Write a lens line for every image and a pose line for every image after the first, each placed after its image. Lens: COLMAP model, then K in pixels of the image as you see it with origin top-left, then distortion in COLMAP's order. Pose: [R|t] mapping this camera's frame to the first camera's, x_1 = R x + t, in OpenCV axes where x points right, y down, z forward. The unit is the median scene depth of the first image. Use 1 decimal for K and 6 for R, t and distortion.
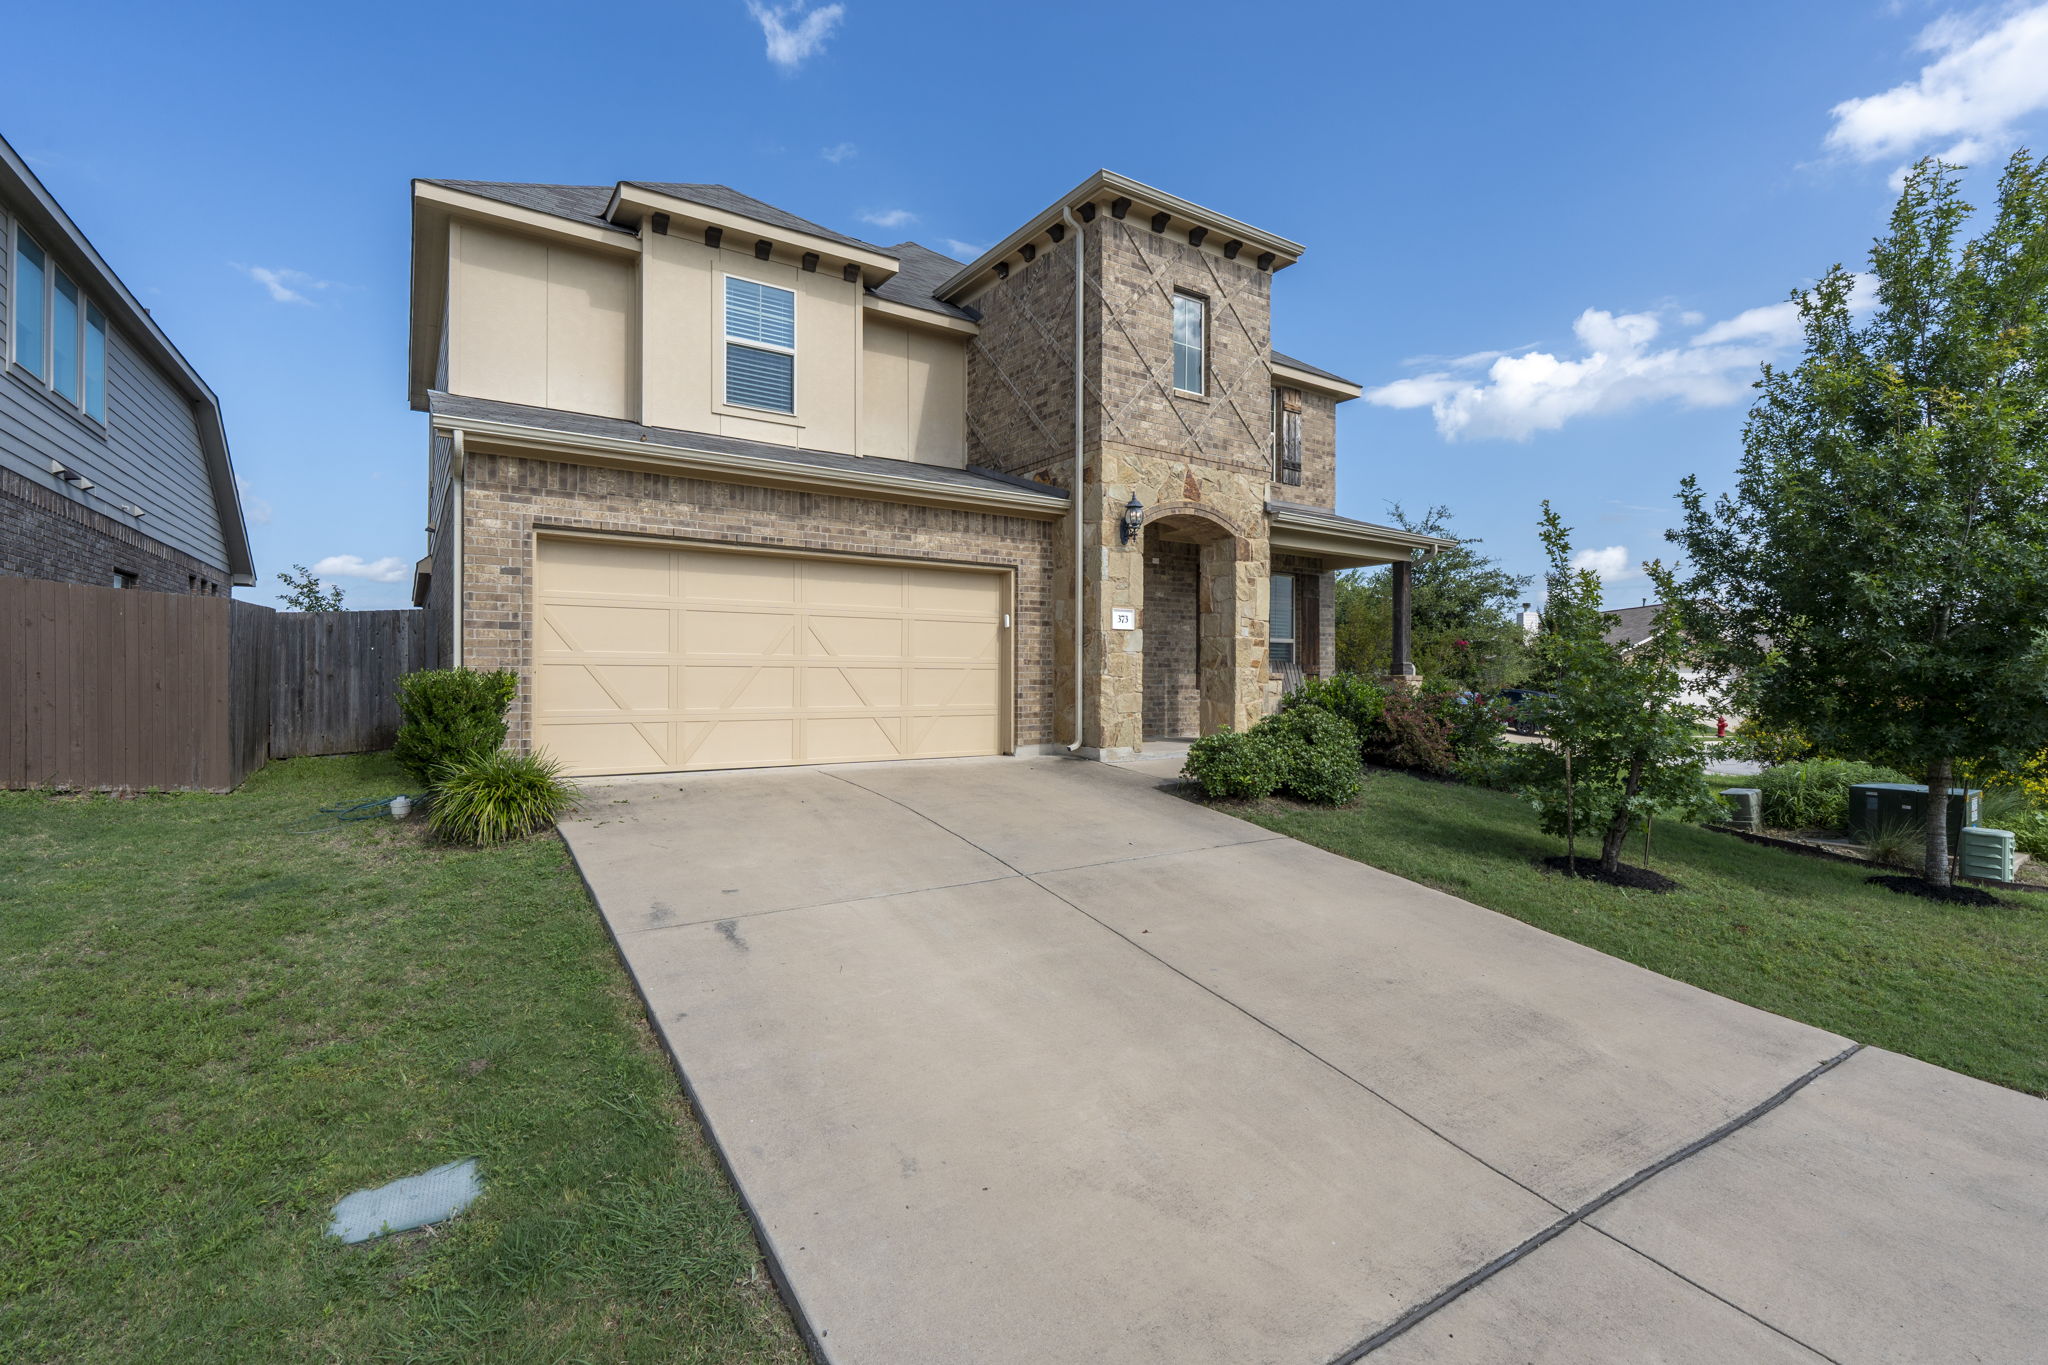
lens RADIAL K [[905.5, 0, 1015.8], [0, 905.5, 665.8], [0, 0, 1]] dist [-0.007119, 0.001812]
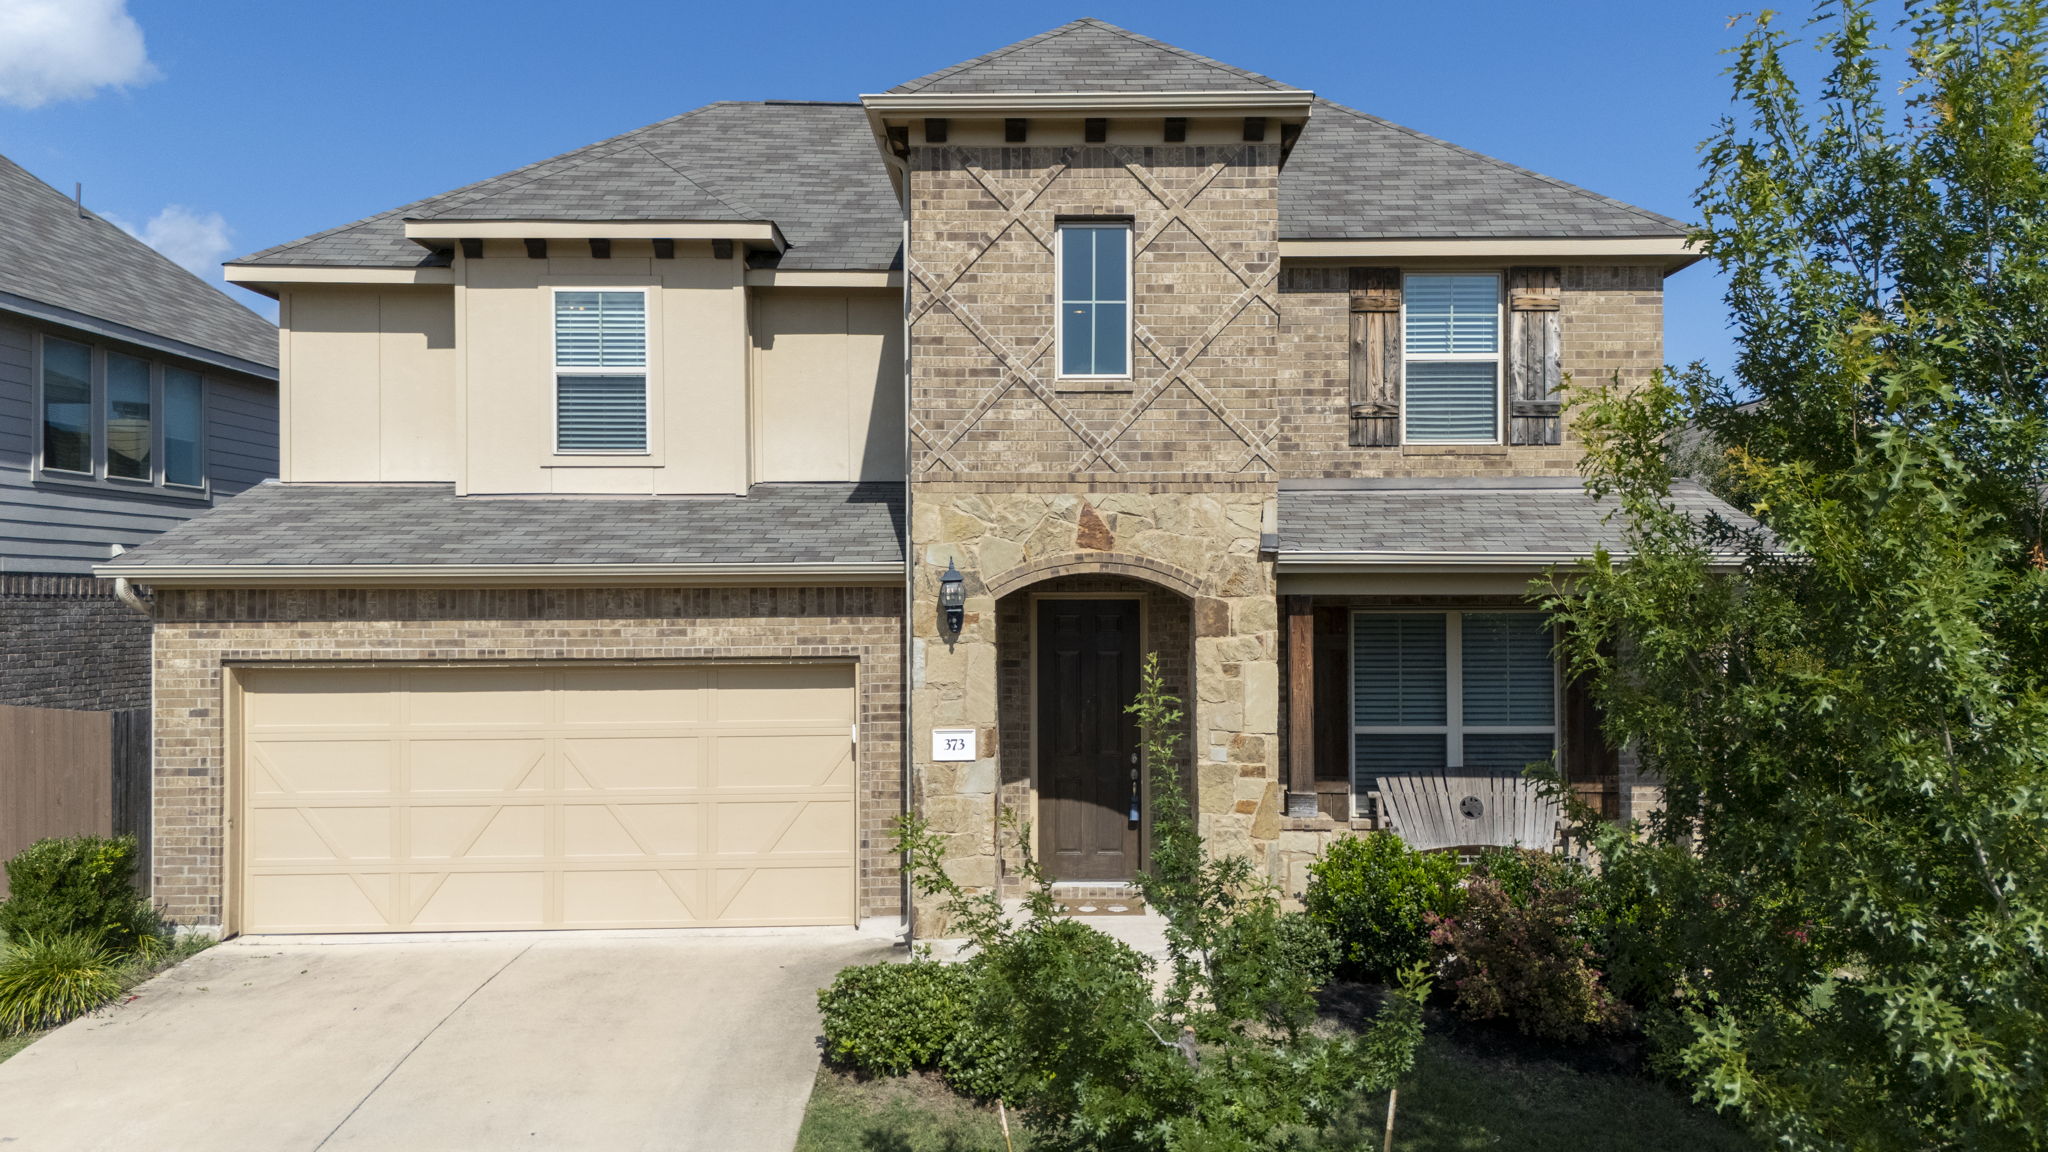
lens RADIAL K [[1501.3, 0, 1060.9], [0, 1501.3, 588.0], [0, 0, 1]] dist [0.076394, -0.057665]
pose [[0.847051, -0.014842, -0.531304, 0.771376], [0.014112, 0.999886, -0.005433, -0.159262], [0.531324, -0.002896, 0.847164, 0.104462]]
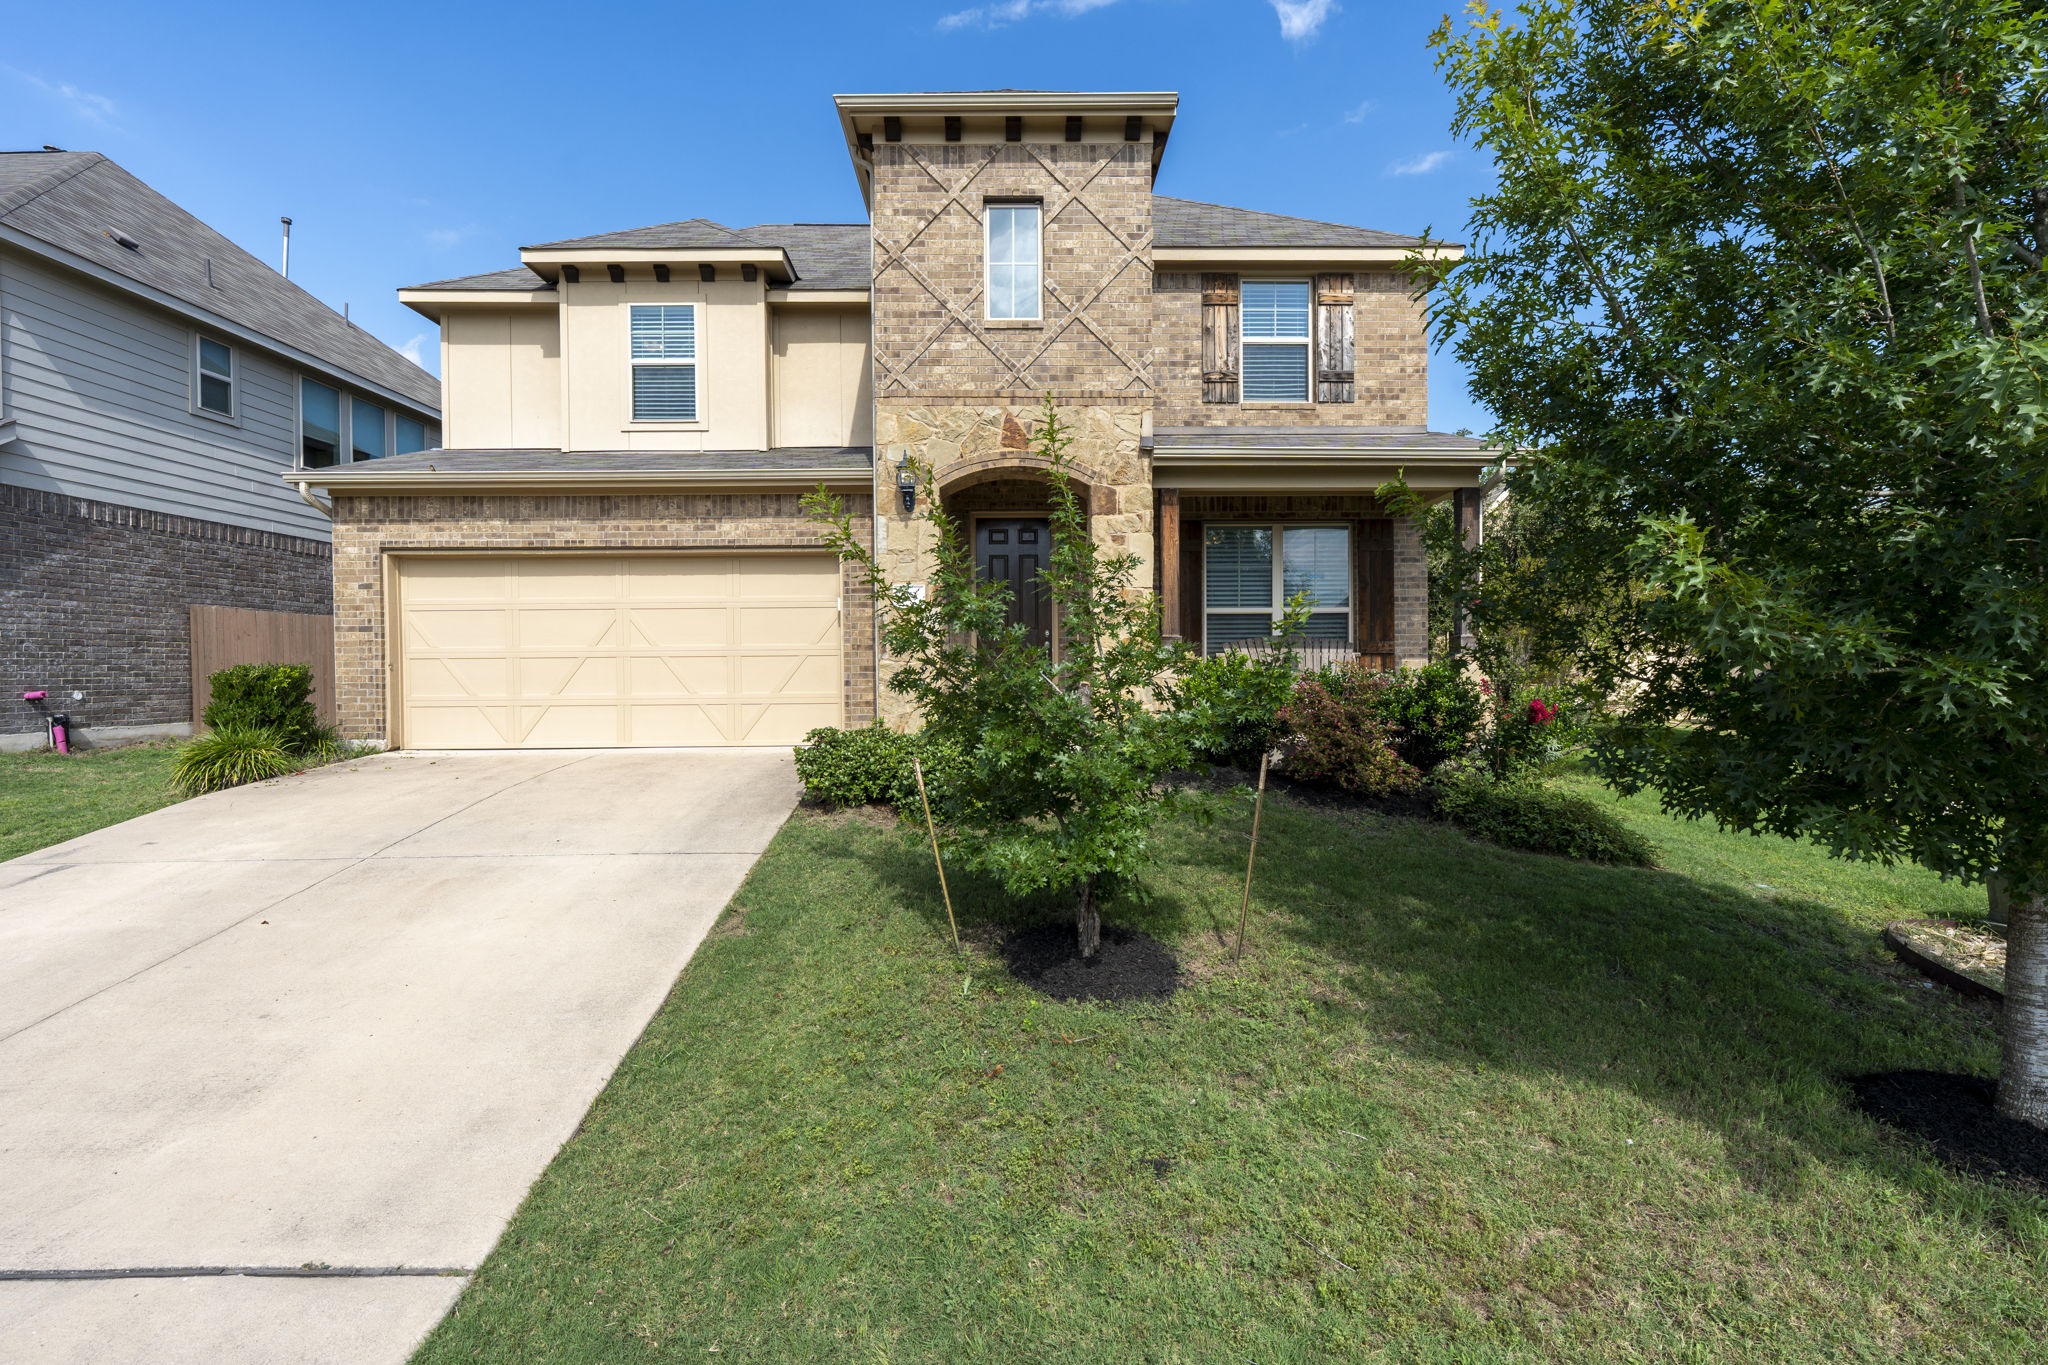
lens RADIAL K [[905.5, 0, 1012.1], [0, 905.5, 673.8], [0, 0, 1]] dist [-0.007119, 0.001812]
pose [[0.847484, -0.007617, -0.530766, 0.669769], [0.019568, 0.999666, 0.016897, 0.011322], [0.530460, -0.024706, 0.847350, 0.300171]]
